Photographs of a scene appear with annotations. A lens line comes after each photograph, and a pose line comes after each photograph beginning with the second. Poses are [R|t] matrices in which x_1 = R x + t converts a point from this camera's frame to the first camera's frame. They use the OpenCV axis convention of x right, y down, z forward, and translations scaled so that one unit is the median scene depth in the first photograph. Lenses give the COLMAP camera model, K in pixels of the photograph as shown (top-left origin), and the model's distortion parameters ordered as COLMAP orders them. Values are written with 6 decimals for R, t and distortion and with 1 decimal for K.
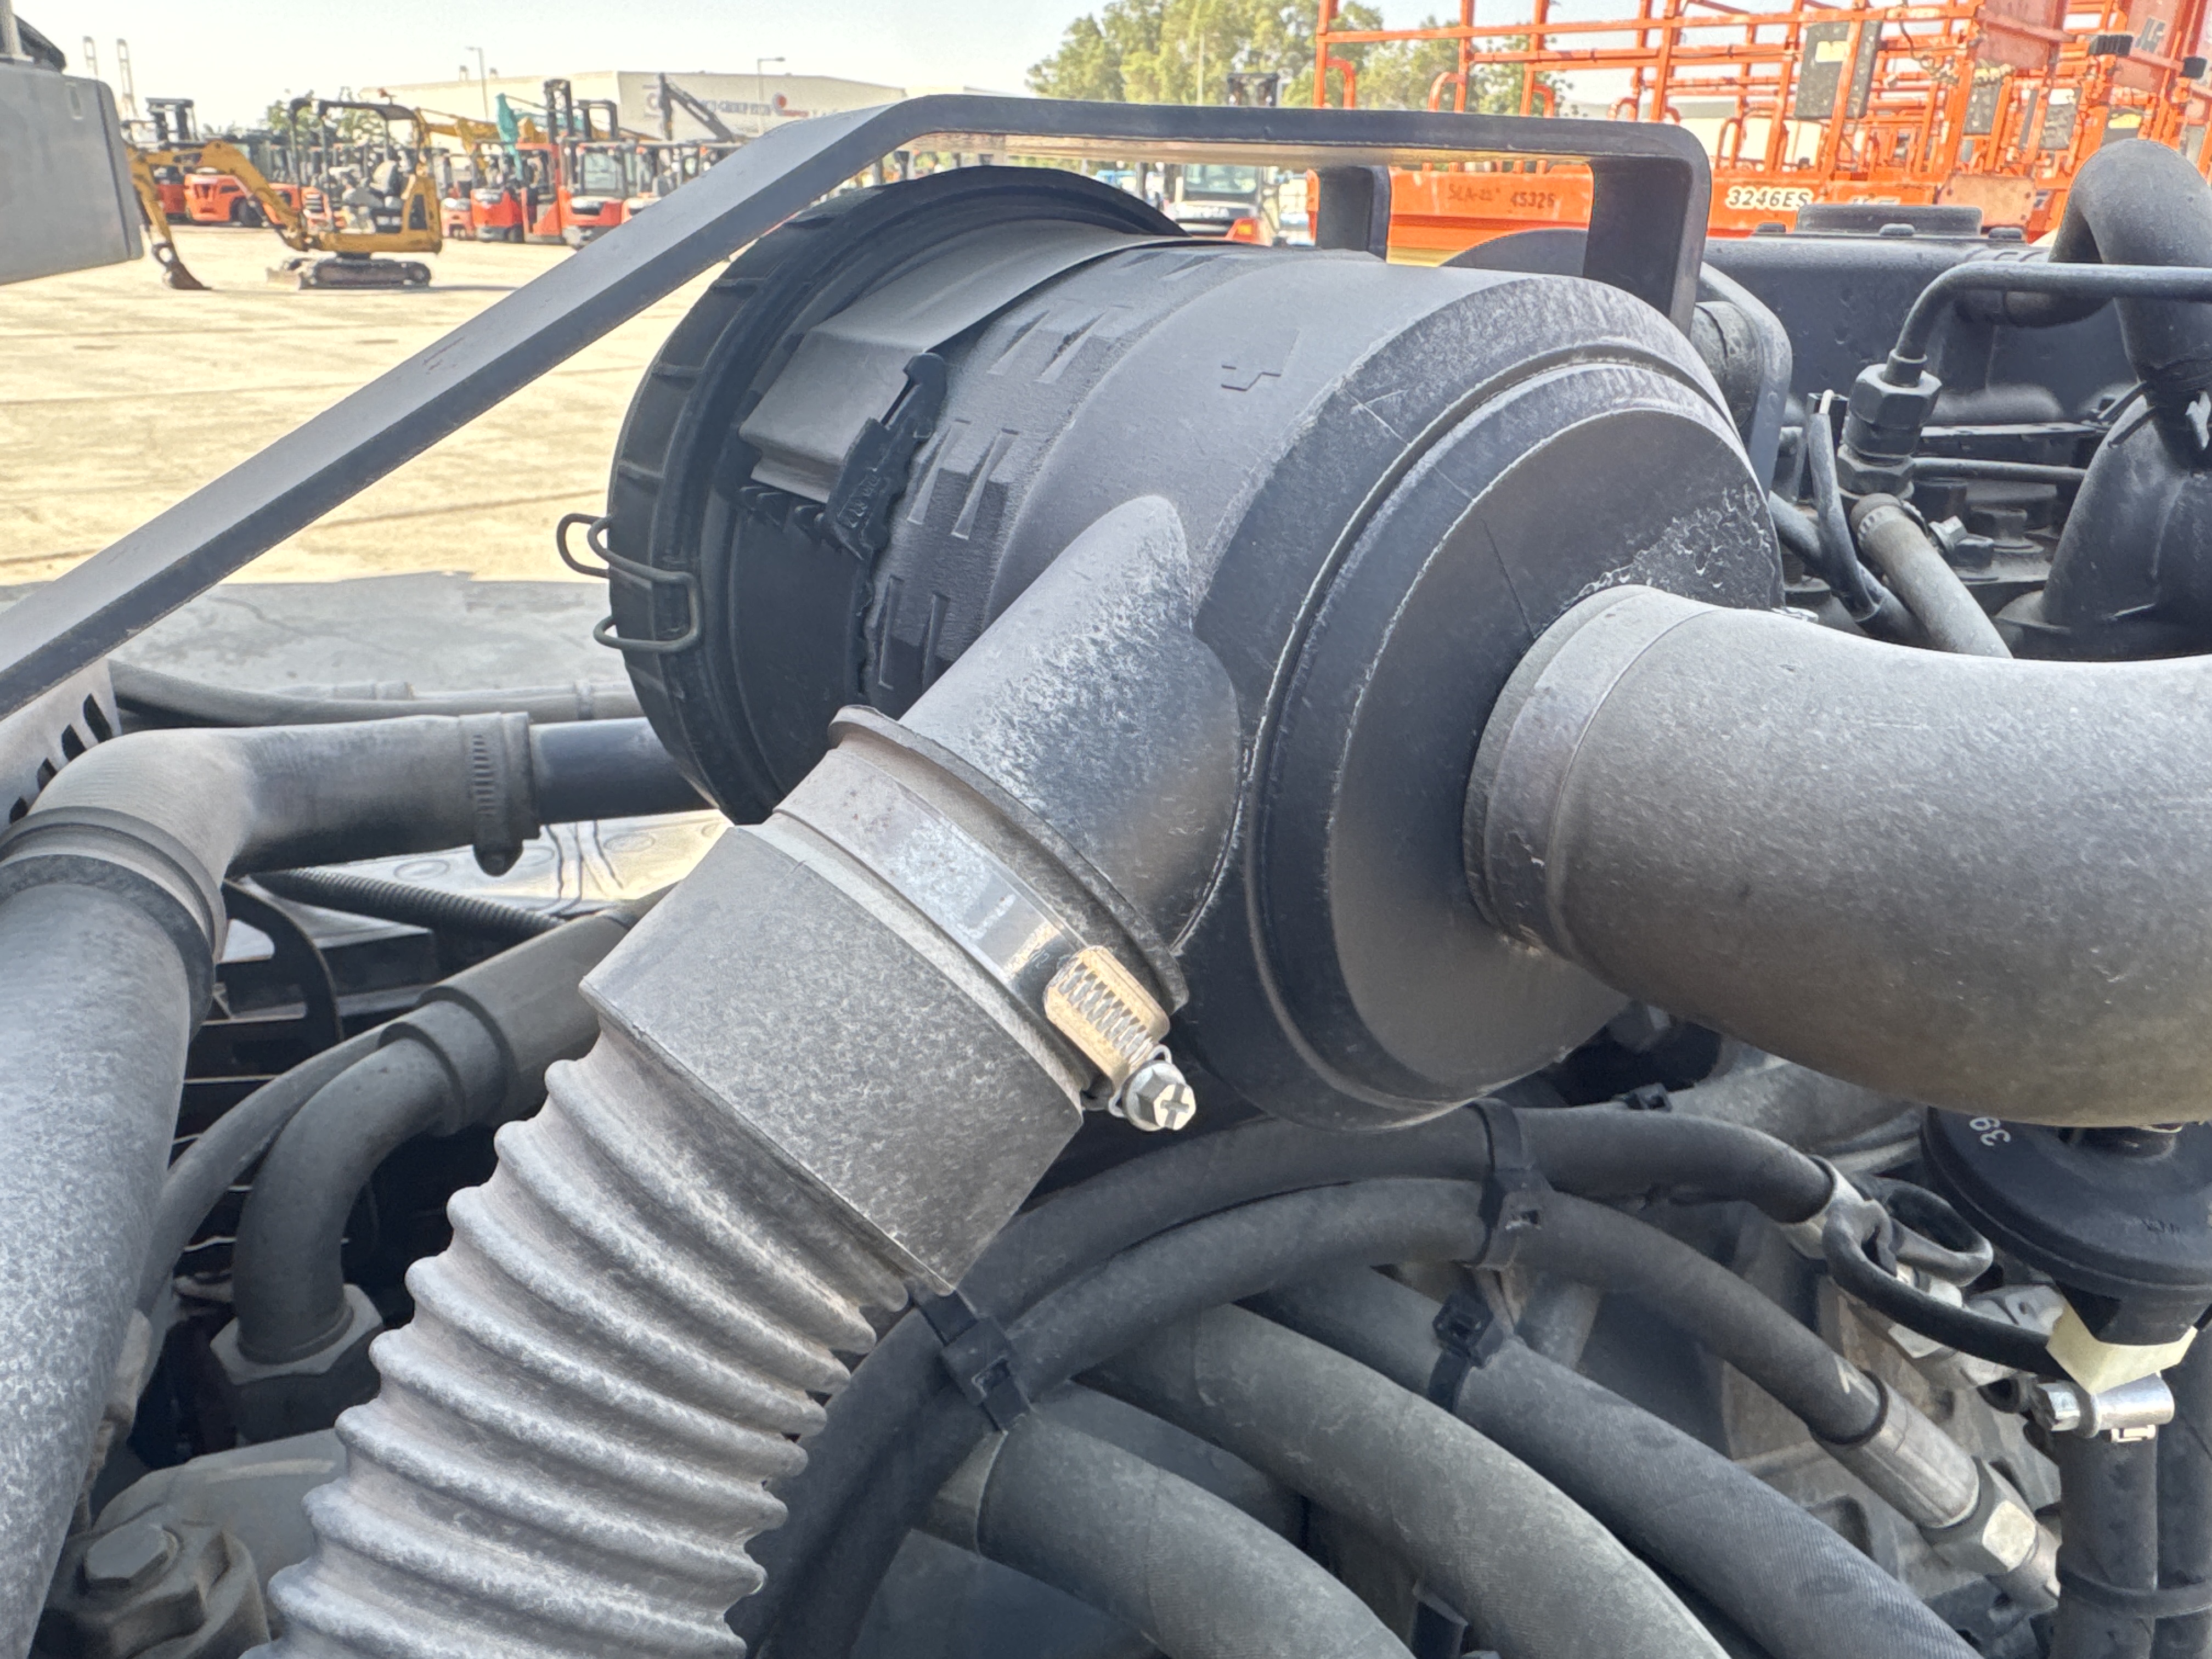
lens RADIAL K [[1569.0, 0, 1075.4], [0, 1569.0, 833.4], [0, 0, 1]] dist [-0.007971, 0.001074]
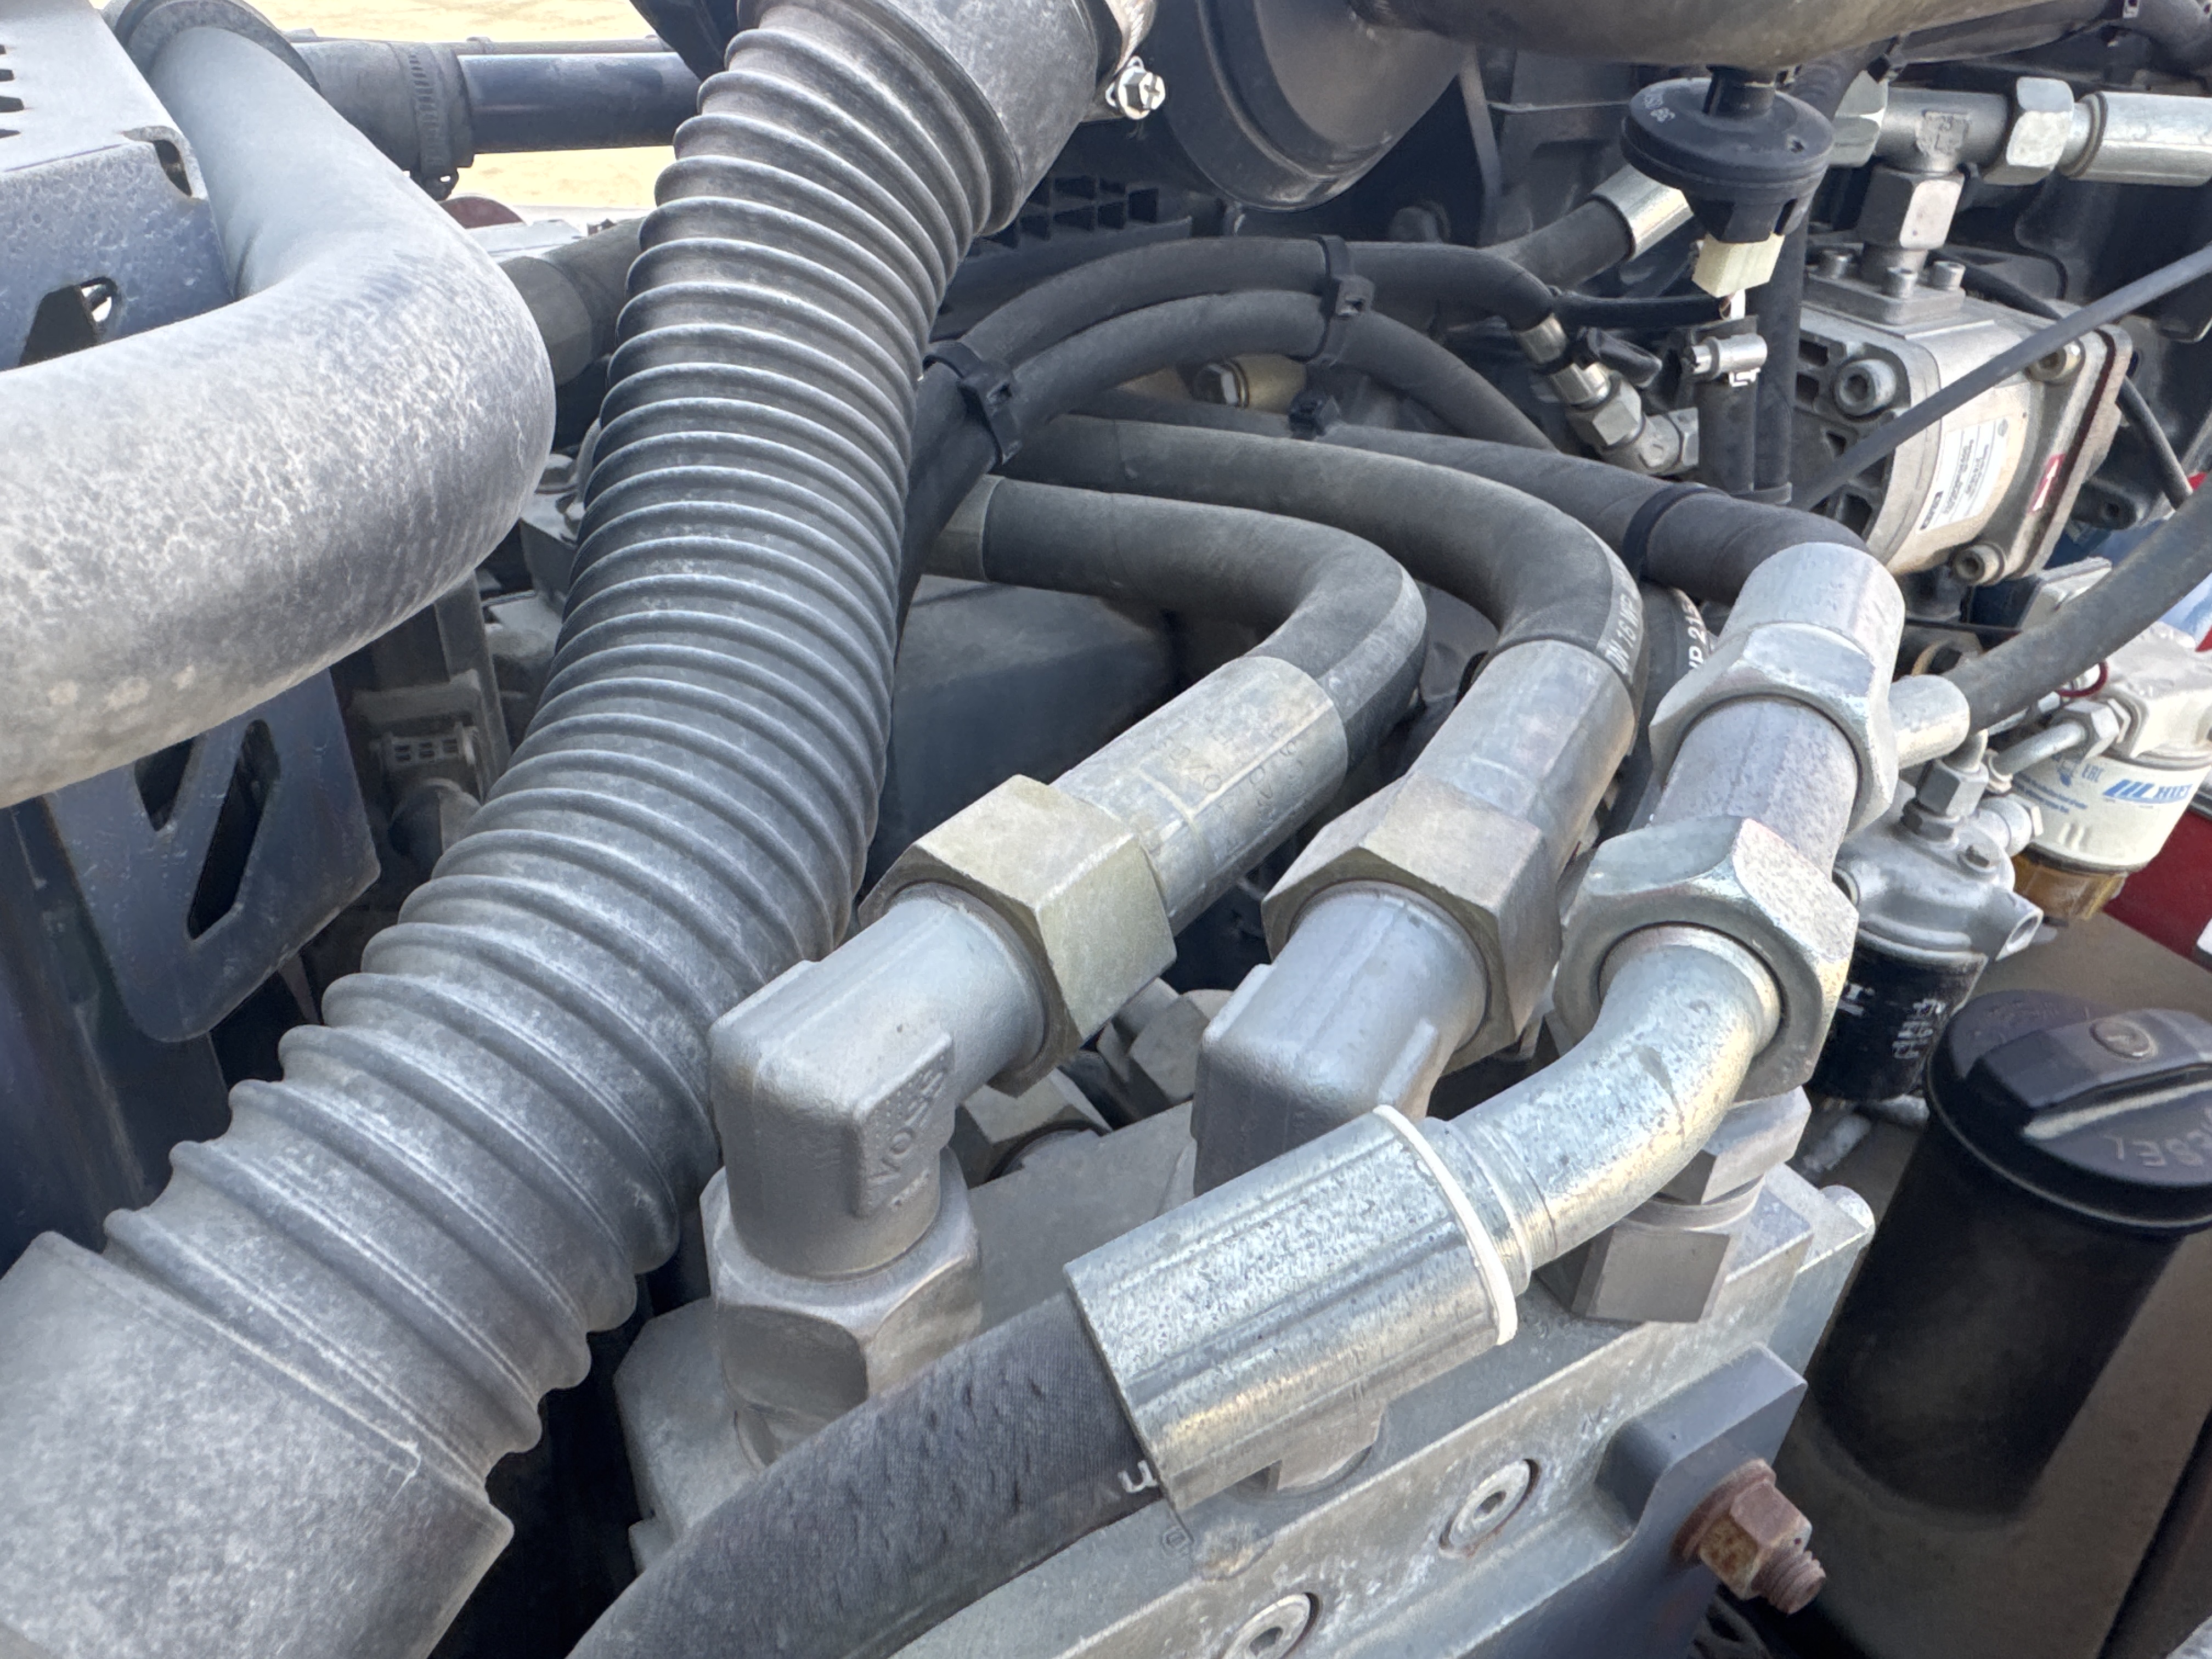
lens RADIAL K [[1569.0, 0, 1089.3], [0, 1569.0, 838.7], [0, 0, 1]] dist [-0.007971, 0.001074]
pose [[0.981800, -0.089863, 0.167311, -0.309516], [0.051031, 0.973400, 0.223358, 0.536037], [-0.182933, -0.210755, 0.960270, -0.558673]]
